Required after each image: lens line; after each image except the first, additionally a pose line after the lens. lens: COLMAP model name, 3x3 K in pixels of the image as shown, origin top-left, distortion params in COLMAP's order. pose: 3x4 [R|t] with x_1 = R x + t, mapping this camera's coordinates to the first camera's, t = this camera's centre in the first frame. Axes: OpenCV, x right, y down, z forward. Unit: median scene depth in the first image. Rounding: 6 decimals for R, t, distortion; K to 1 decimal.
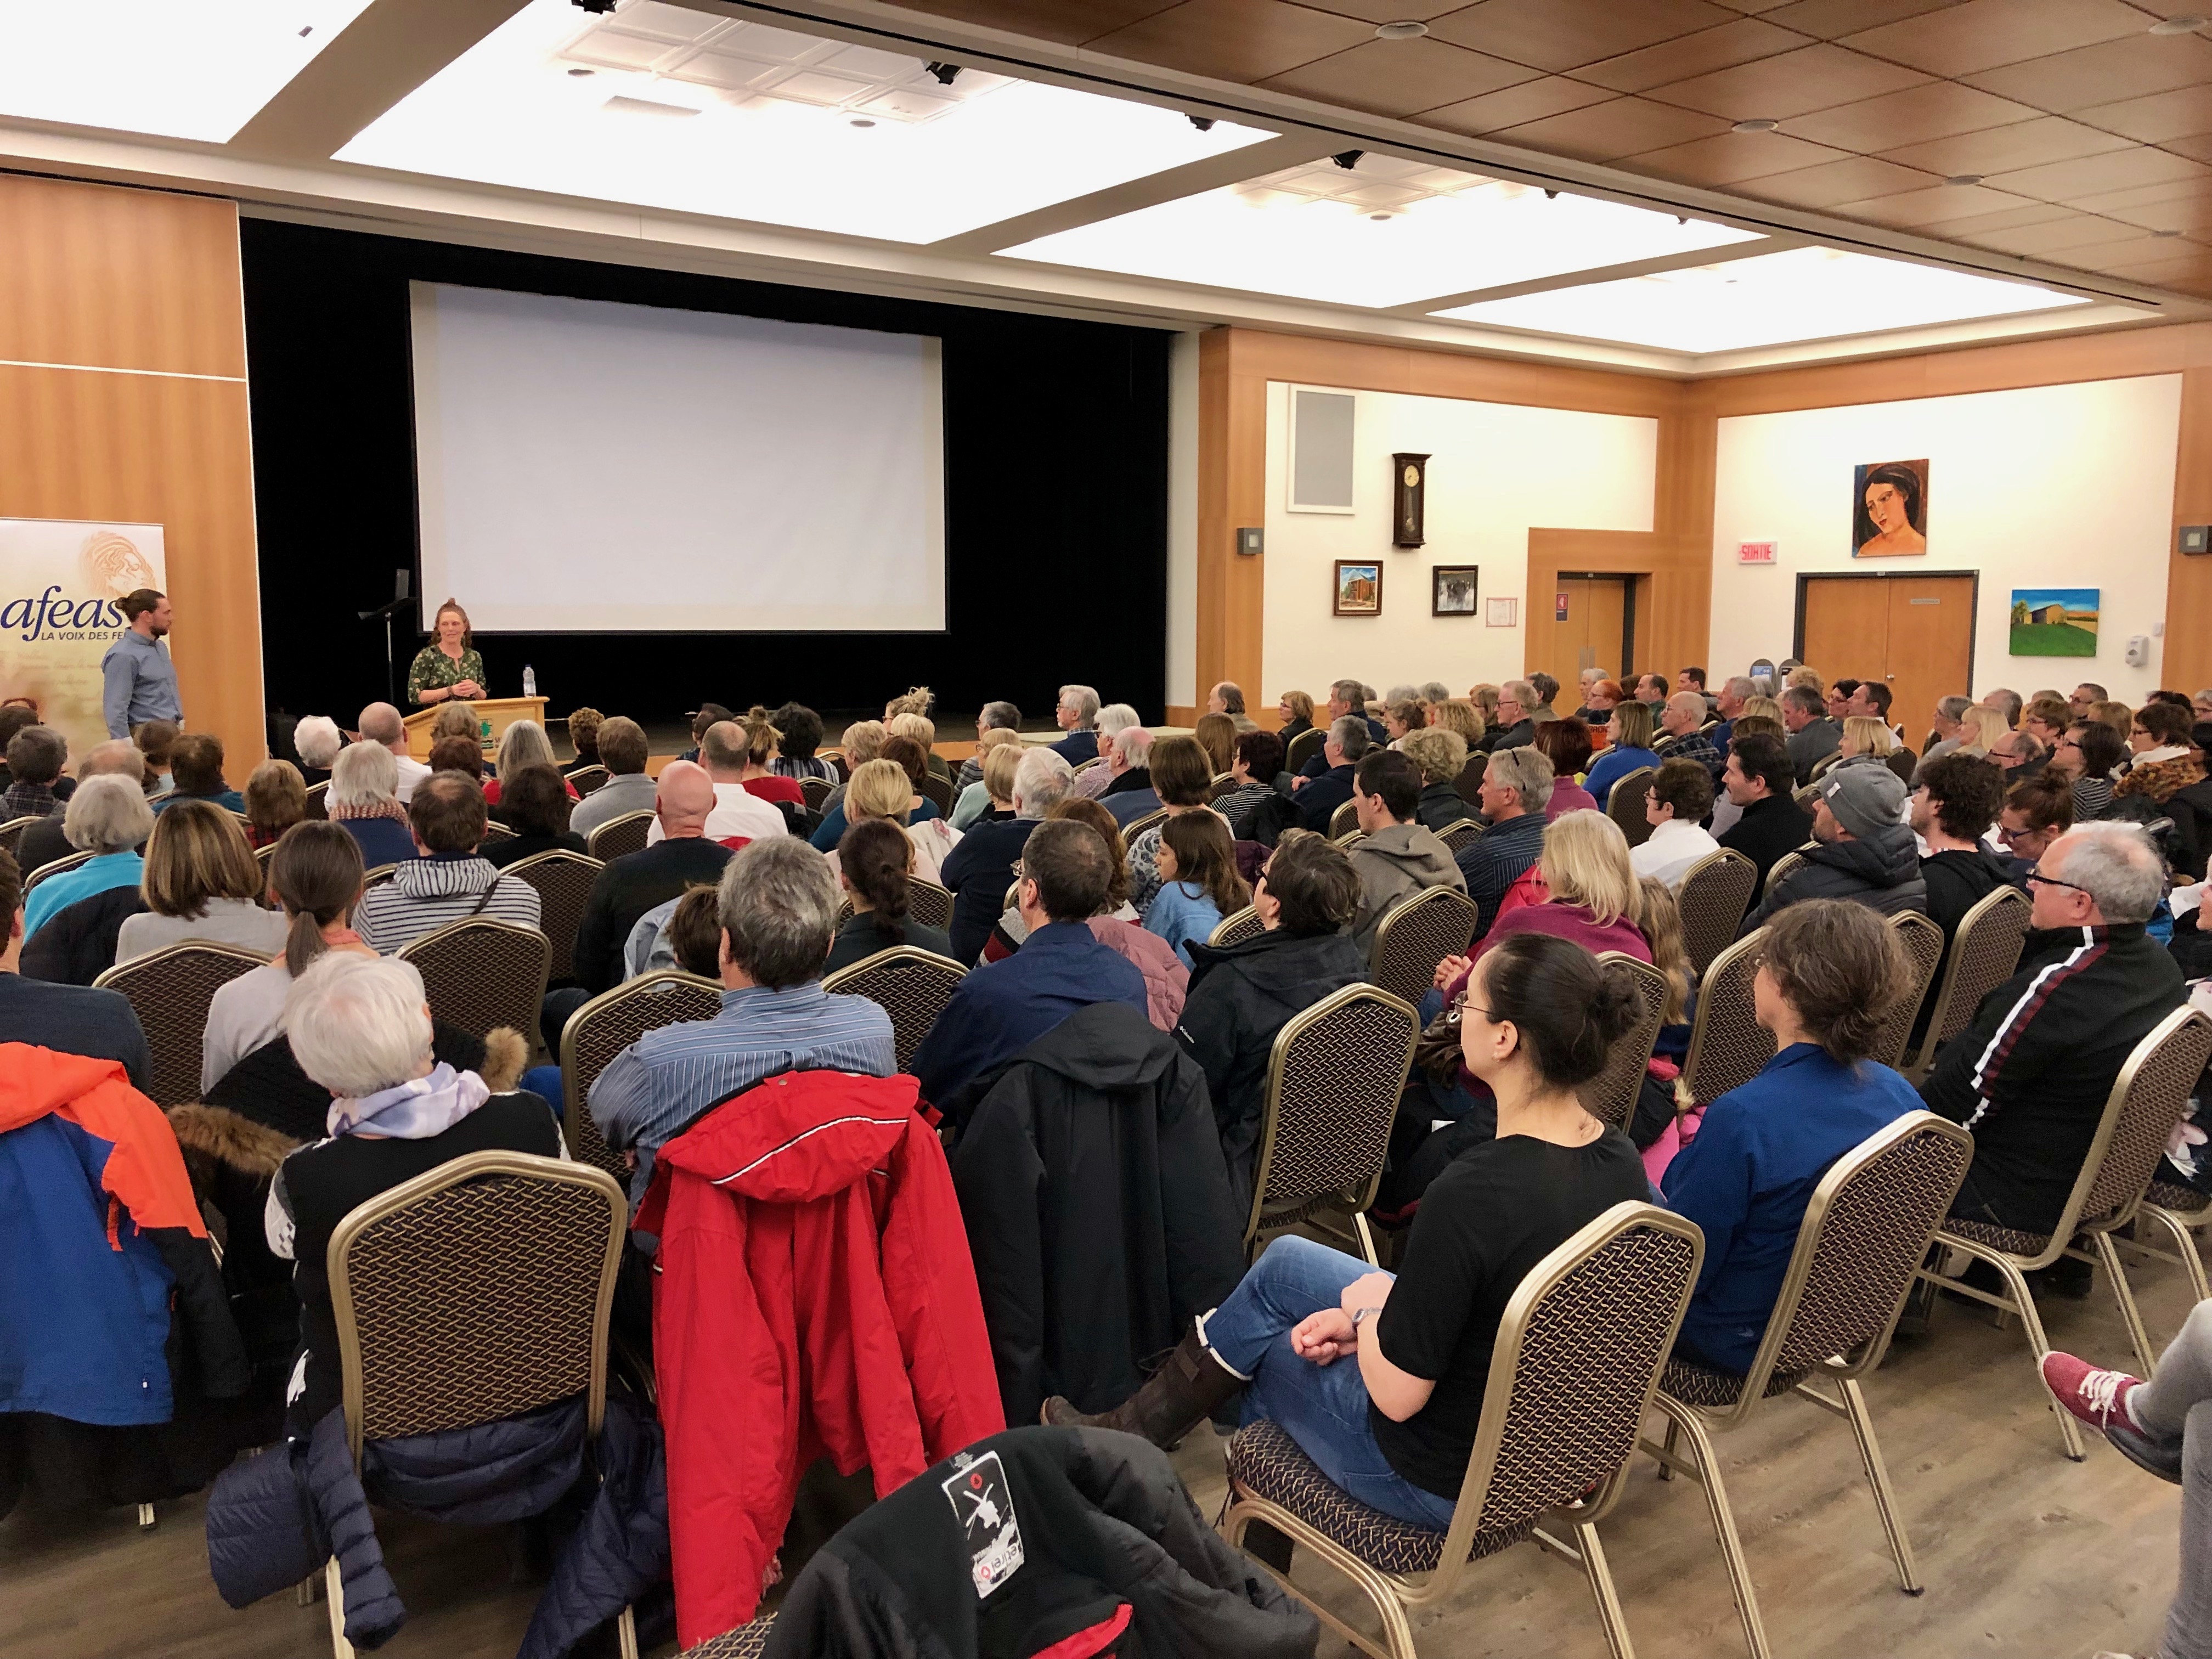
lens RADIAL K [[1802.4, 0, 1105.8], [0, 1802.4, 813.5], [0, 0, 1]] dist [0.022587, 0.000011]
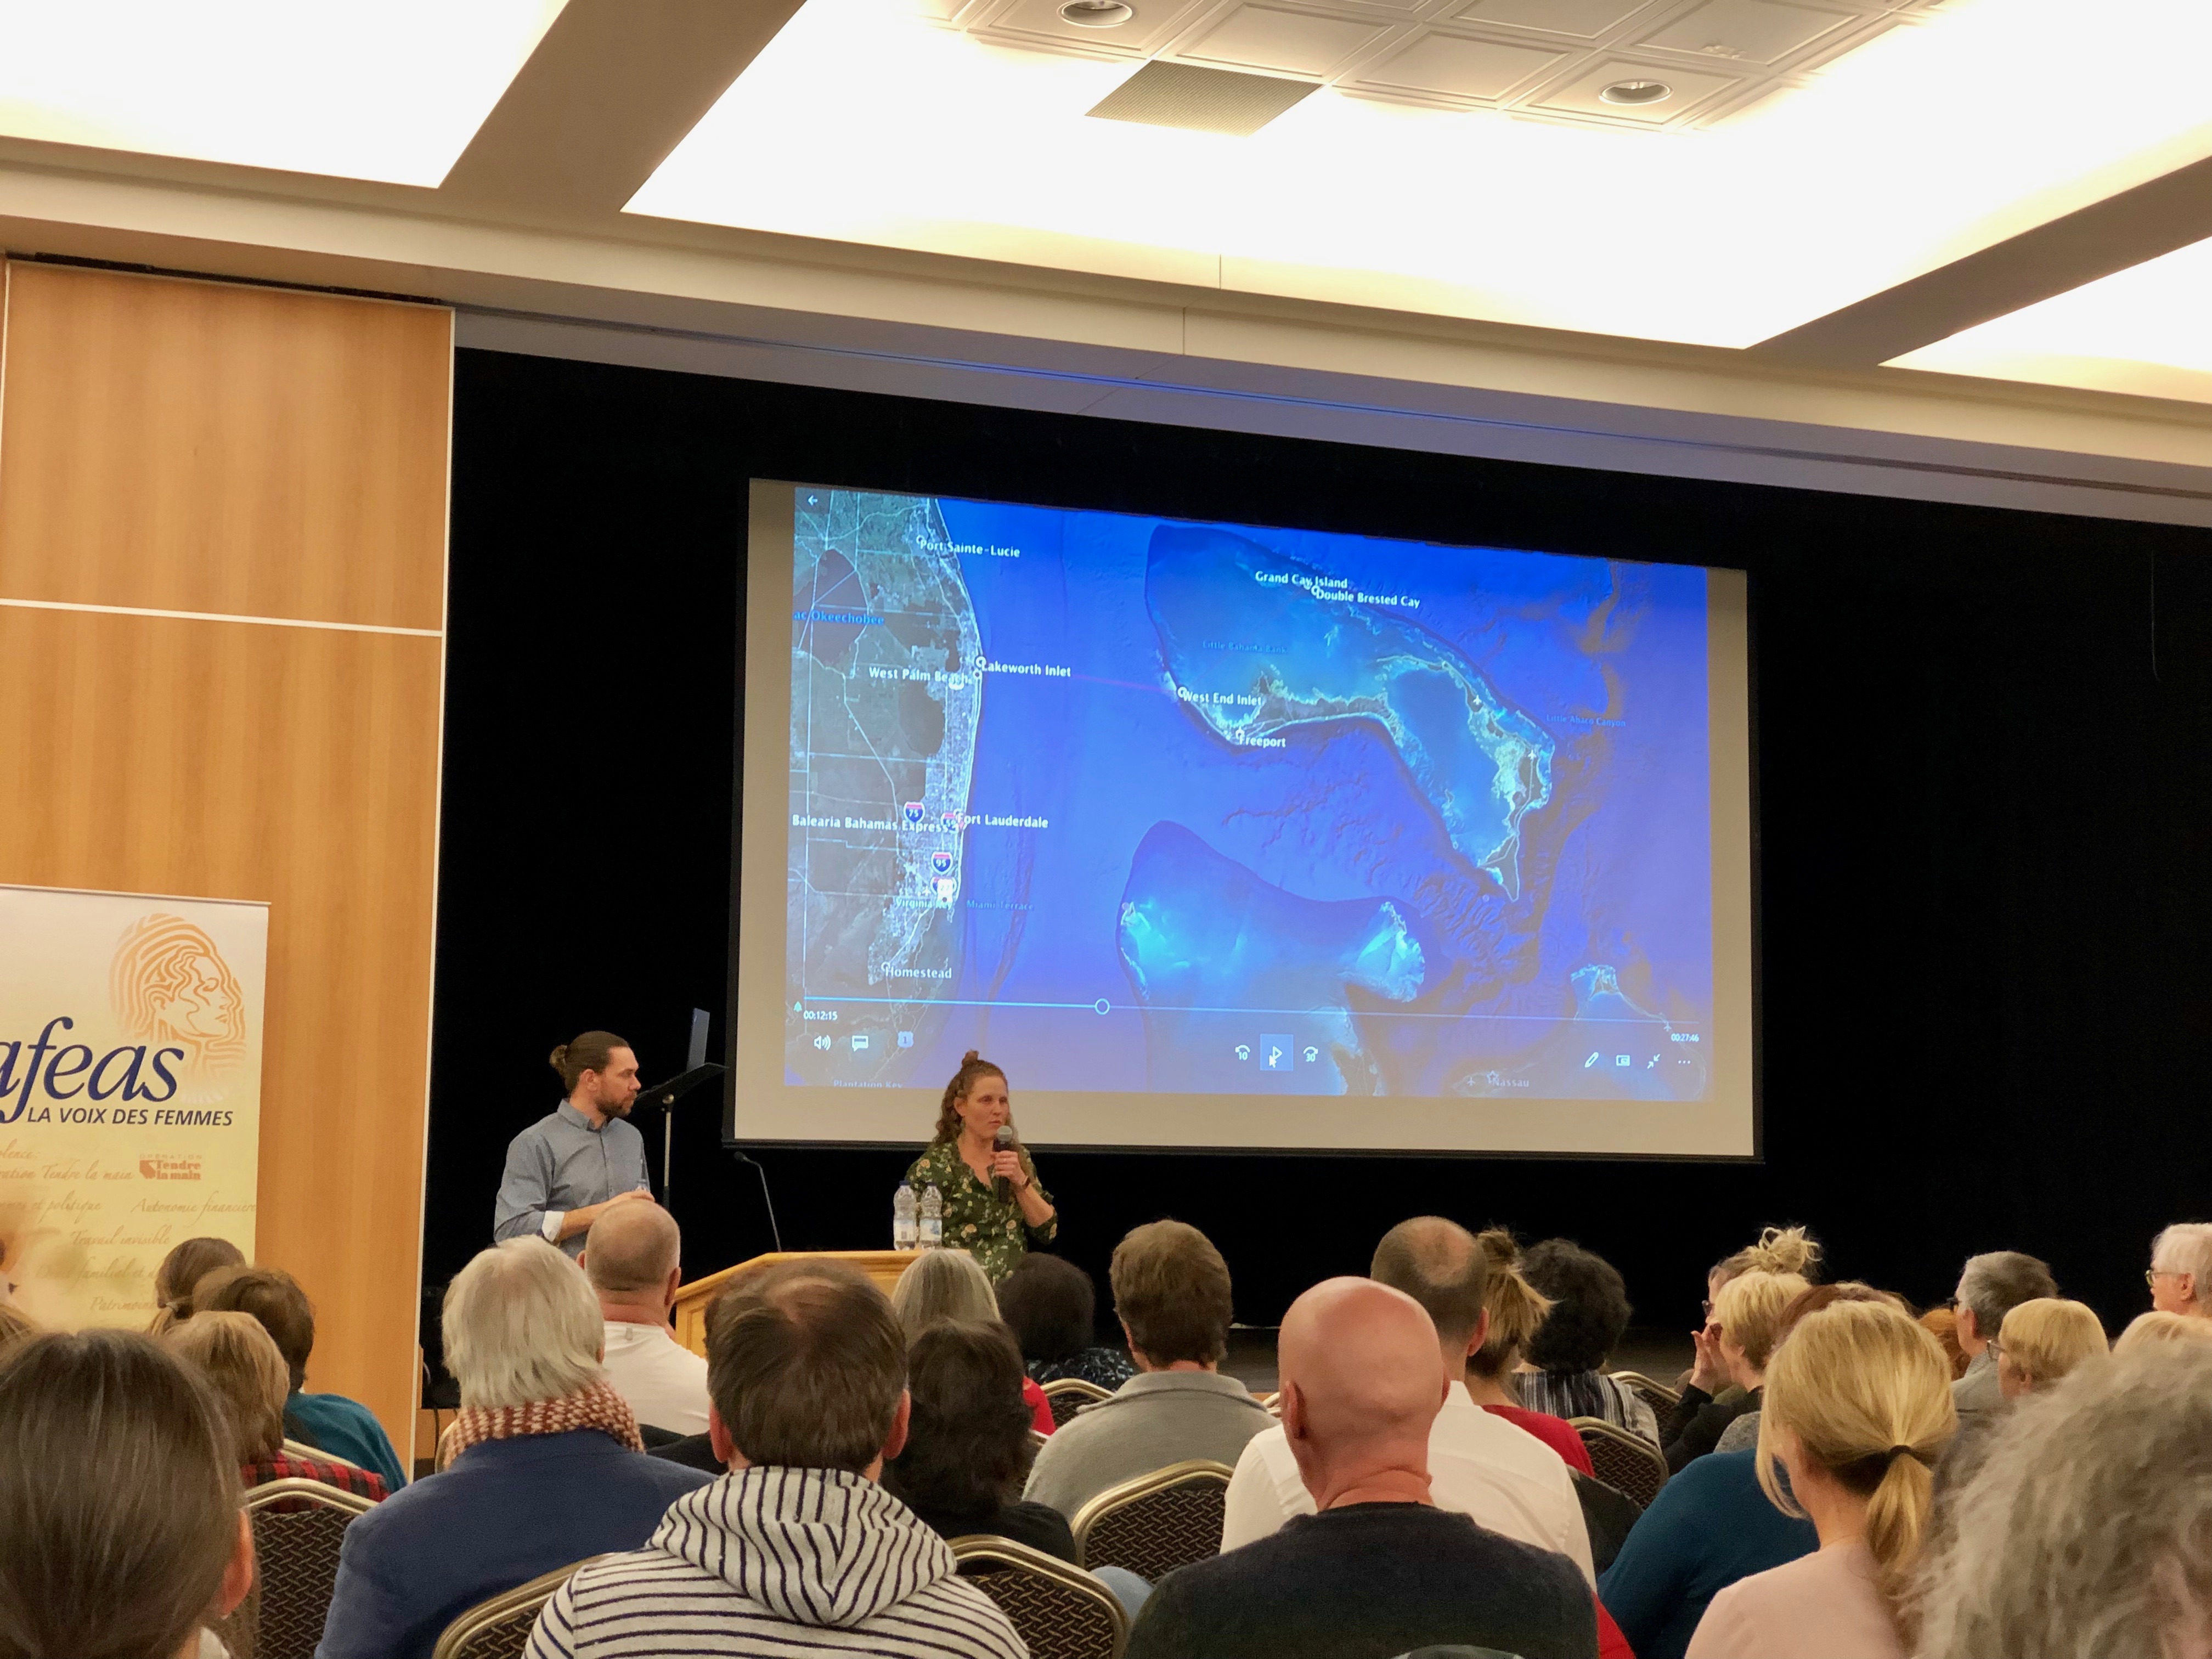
lens RADIAL K [[3313.3, 0, 1101.8], [0, 3313.3, 838.2], [0, 0, 1]] dist [0.043113, 0.000000]
pose [[0.967852, -0.017464, -0.250915, -0.055897], [-0.036331, 0.977418, -0.208169, 0.010213], [0.248884, 0.210593, 0.945361, 0.169308]]
